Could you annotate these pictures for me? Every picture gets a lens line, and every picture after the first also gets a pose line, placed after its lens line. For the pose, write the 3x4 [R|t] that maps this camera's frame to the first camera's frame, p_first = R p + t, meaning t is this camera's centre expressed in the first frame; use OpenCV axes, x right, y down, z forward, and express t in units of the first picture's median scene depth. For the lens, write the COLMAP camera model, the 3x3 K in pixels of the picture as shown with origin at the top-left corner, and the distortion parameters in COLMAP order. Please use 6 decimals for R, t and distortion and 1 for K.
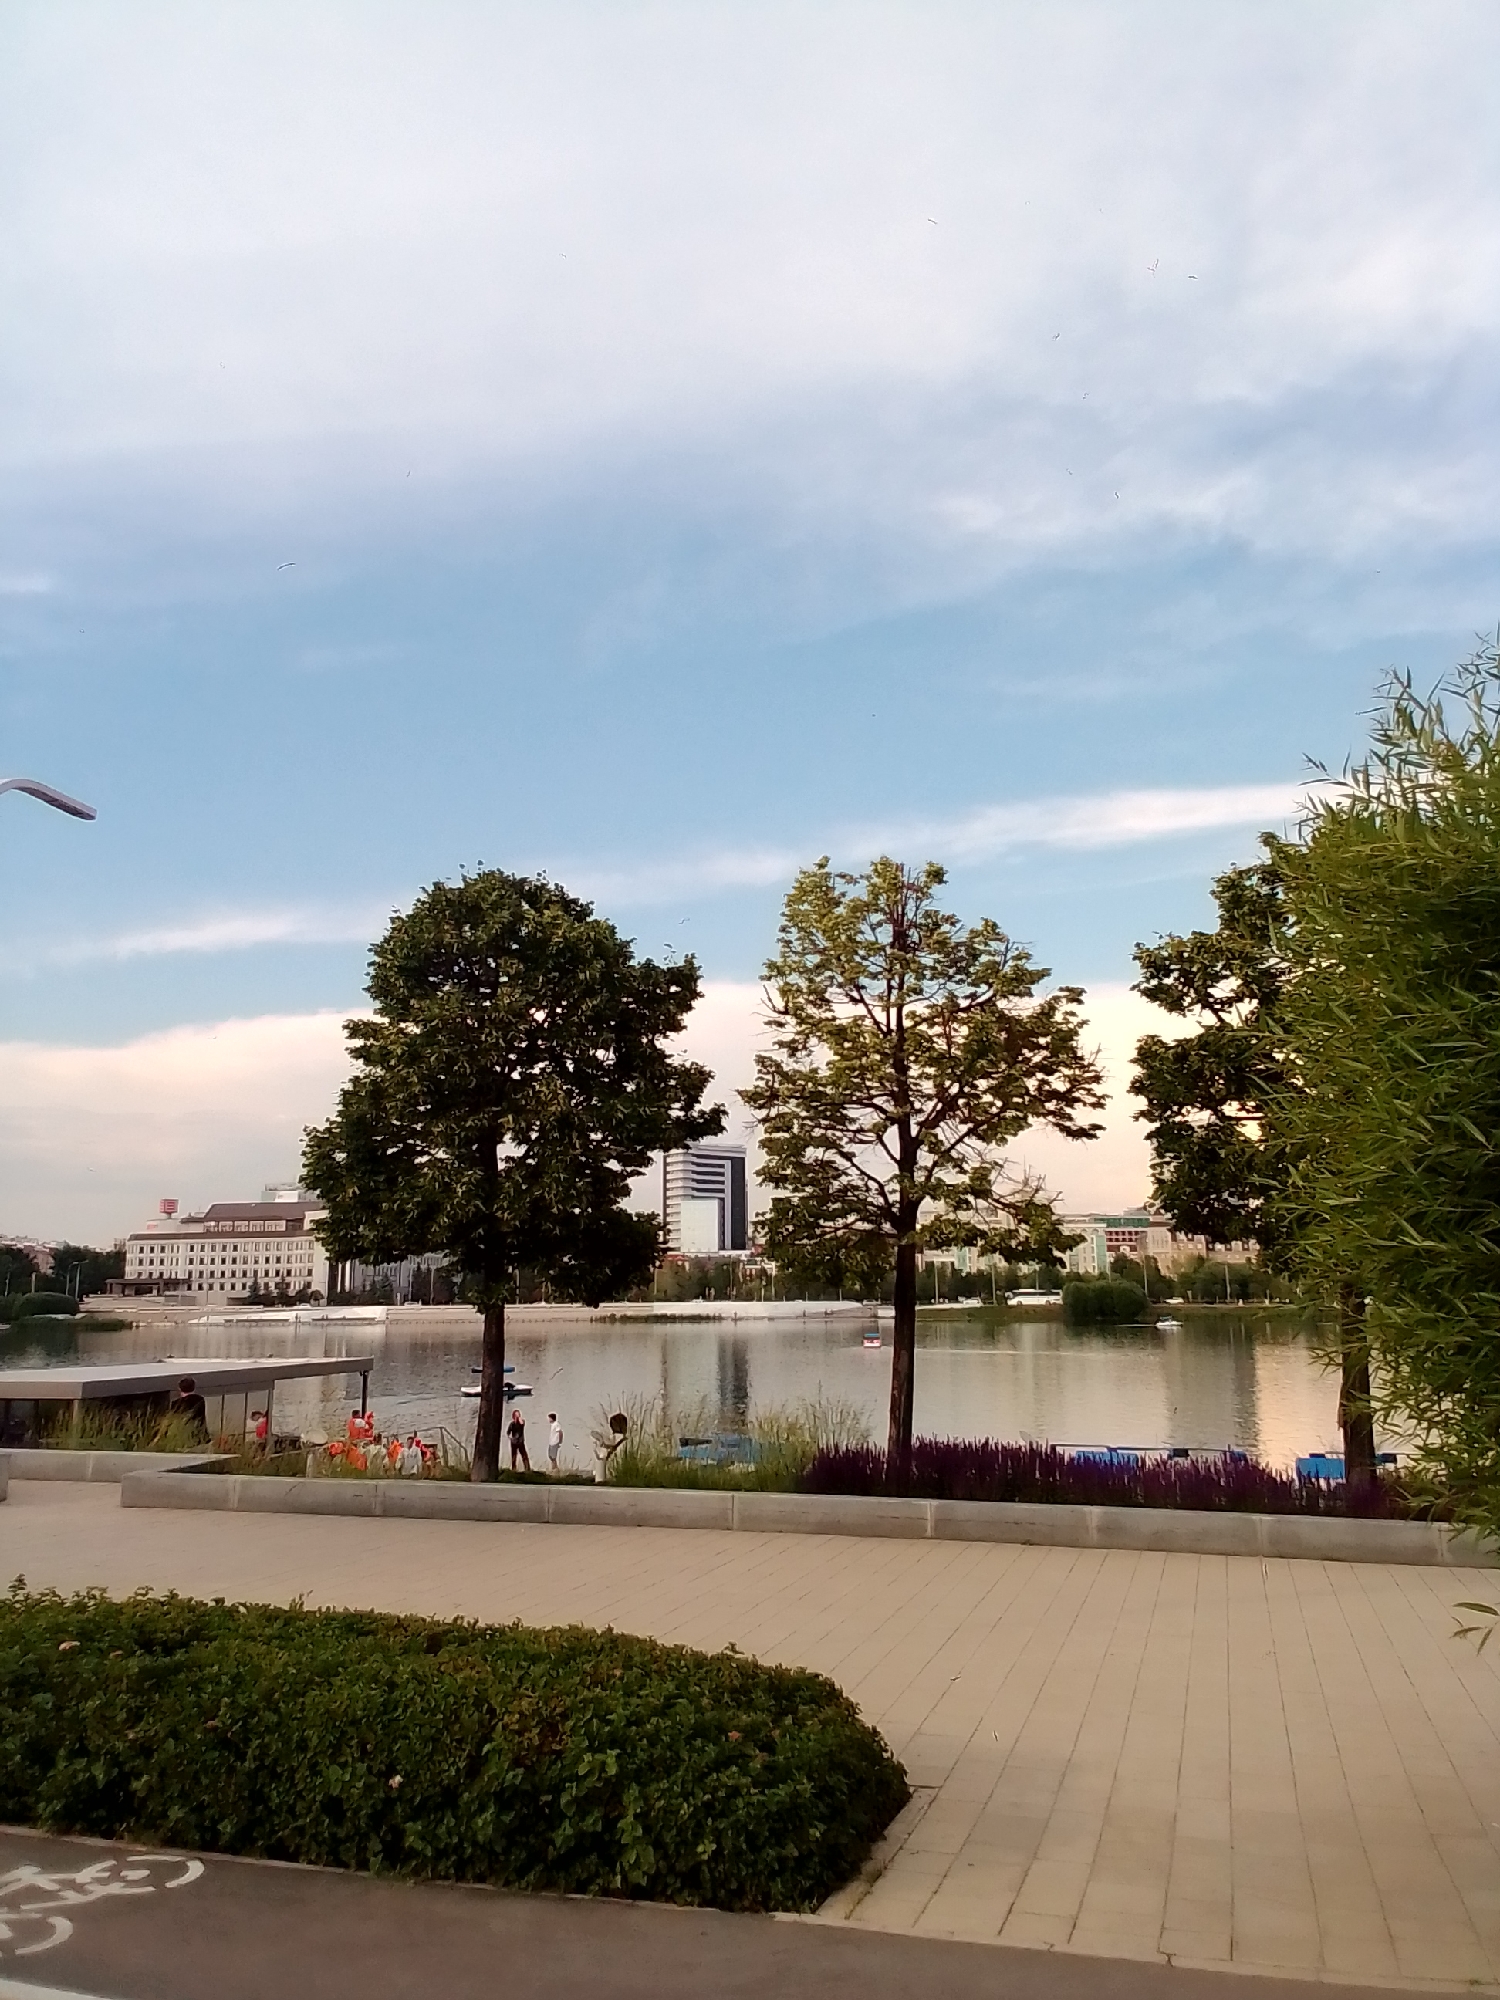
lens RADIAL K [[1515.8, 0, 750.0], [0, 1515.8, 1000.0], [0, 0, 1]] dist [-0.000965, -0.004583]
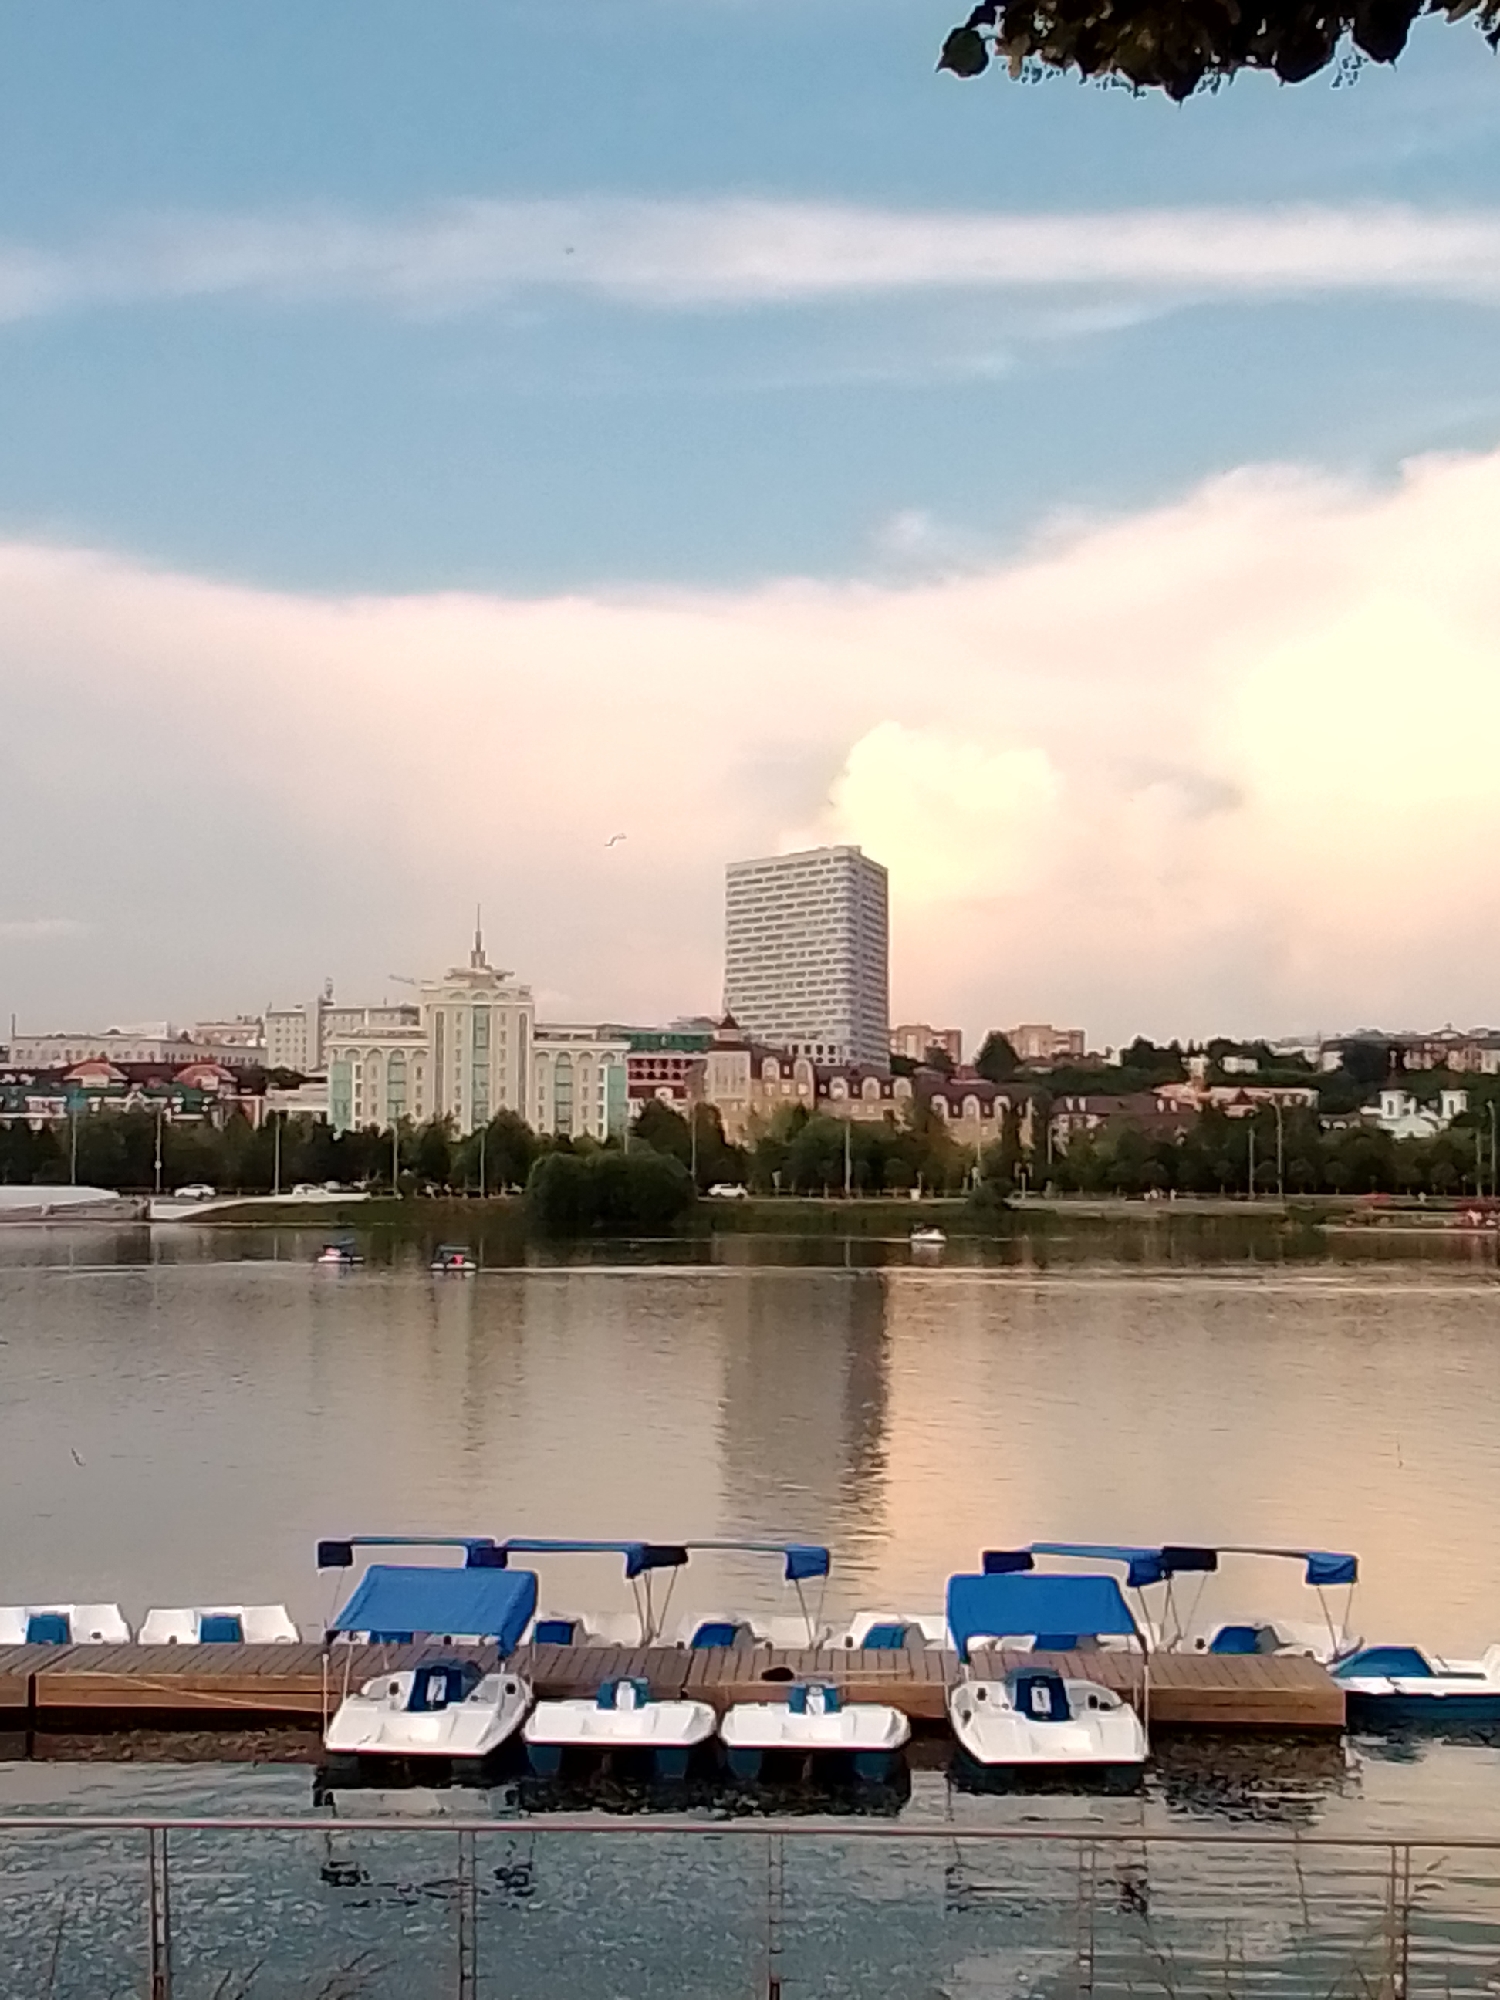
lens RADIAL K [[2993.1, 0, 750.0], [0, 2993.1, 1000.0], [0, 0, 1]] dist [-0.007436, 0.662304]
pose [[0.964740, 0.024954, 0.262018, 0.353838], [-0.059329, 0.990493, 0.124115, 0.212706], [-0.256430, -0.135284, 0.957049, 0.948913]]
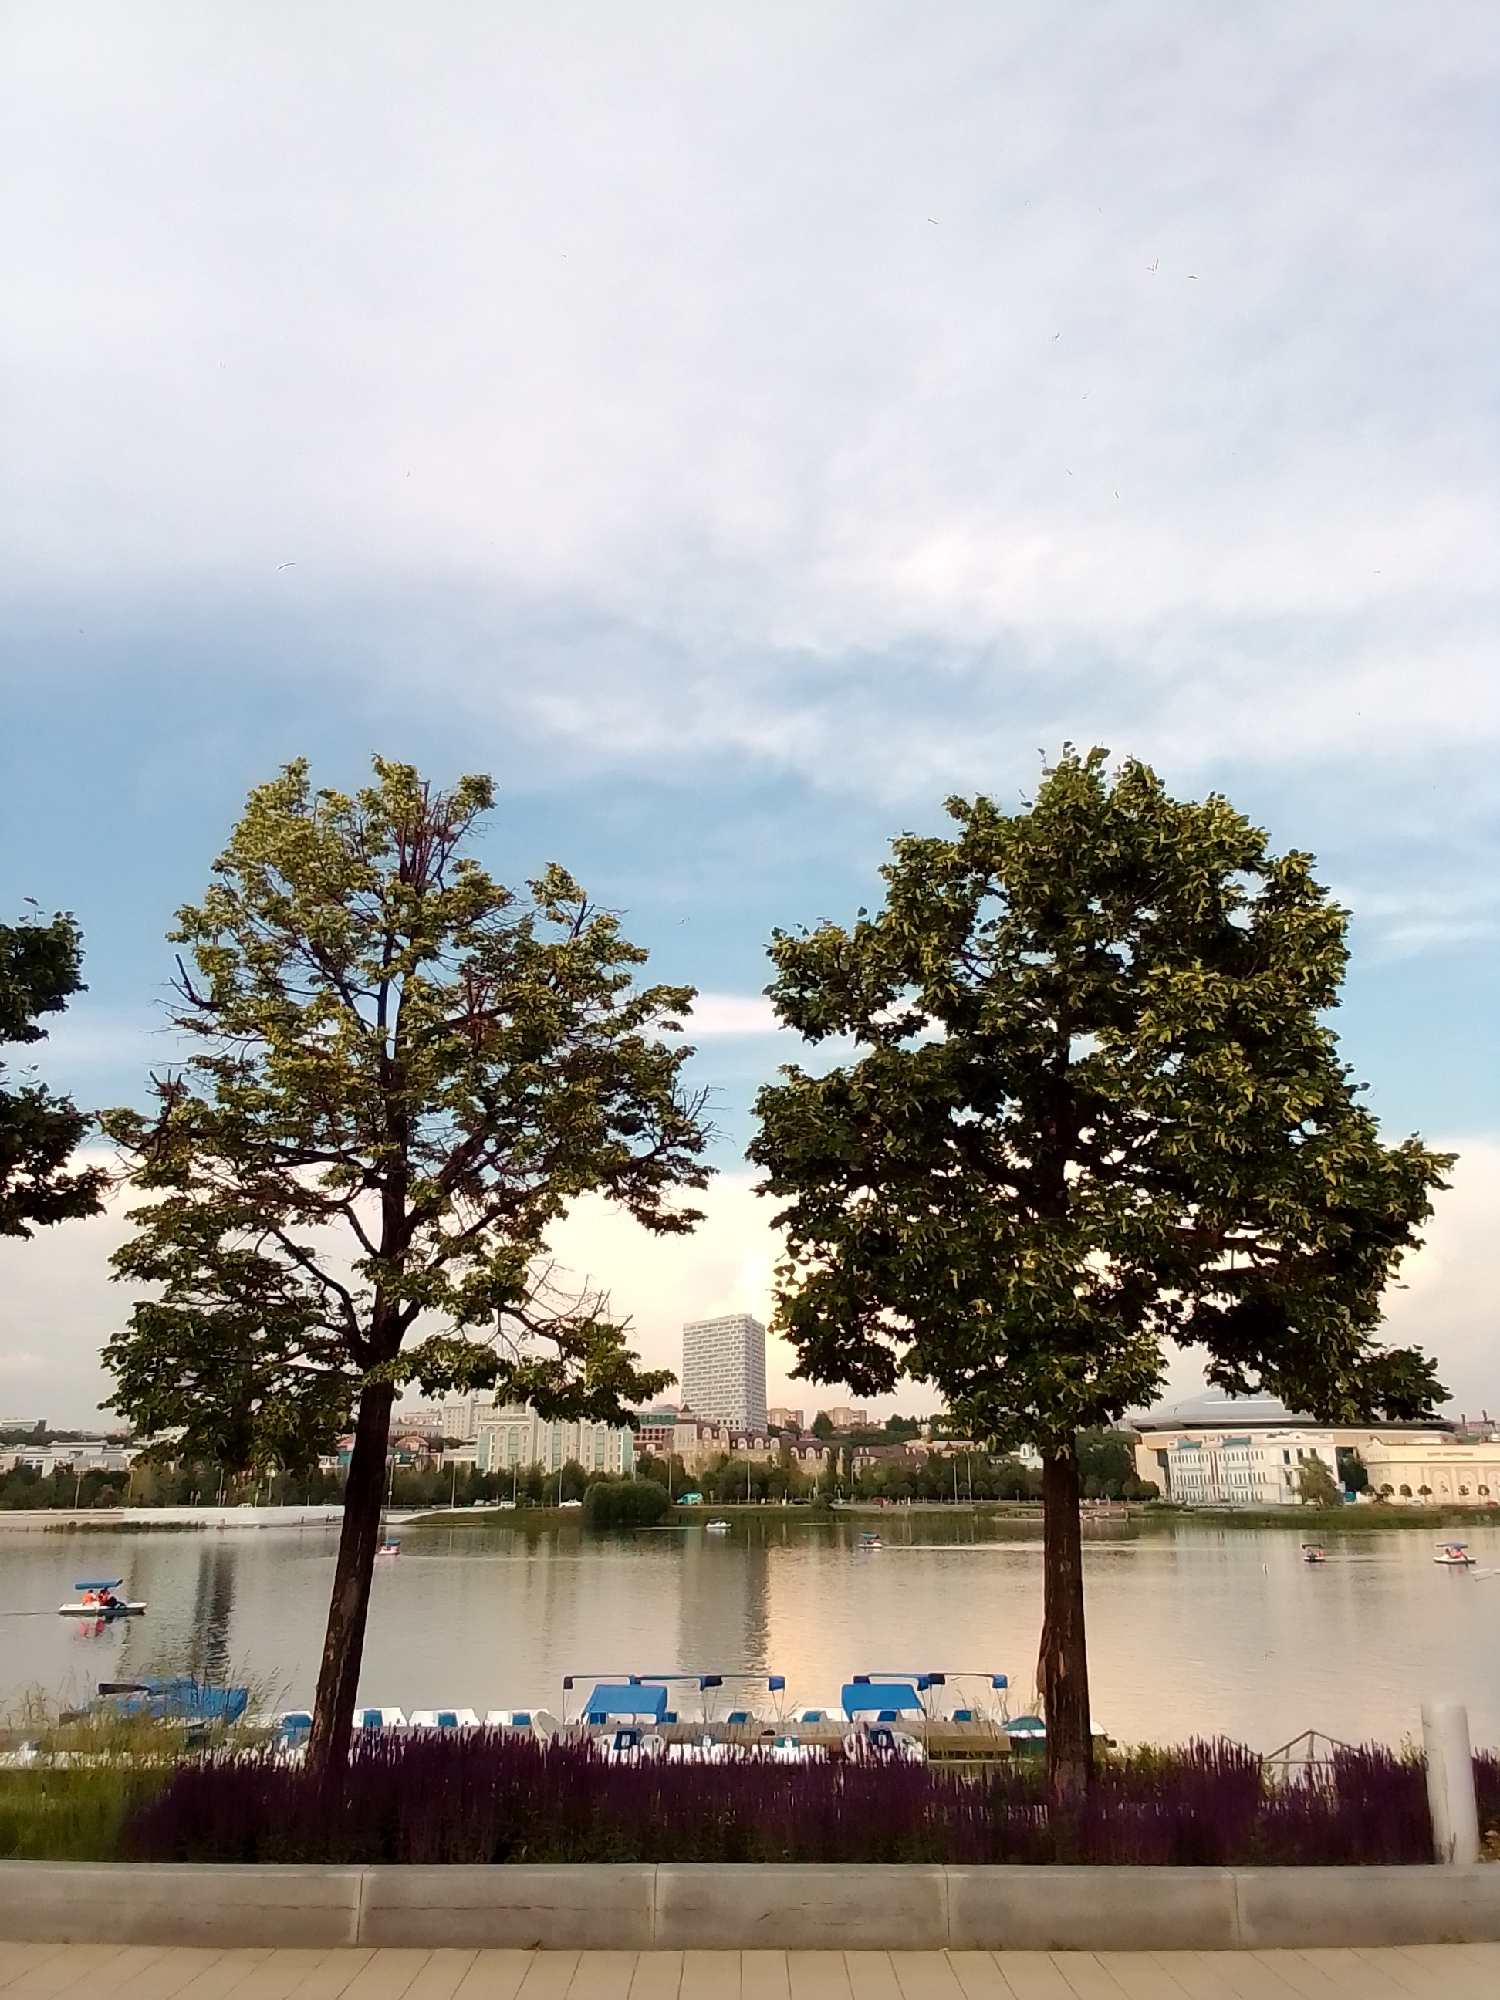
lens RADIAL K [[1495.9, 0, 783.5], [0, 1495.9, 1004.6], [0, 0, 1]] dist [0.116326, -0.196506]
pose [[0.947909, 0.096647, 0.303527, 0.057143], [-0.058893, 0.989607, -0.131183, 0.075439], [-0.313051, 0.106474, 0.943749, 0.351883]]
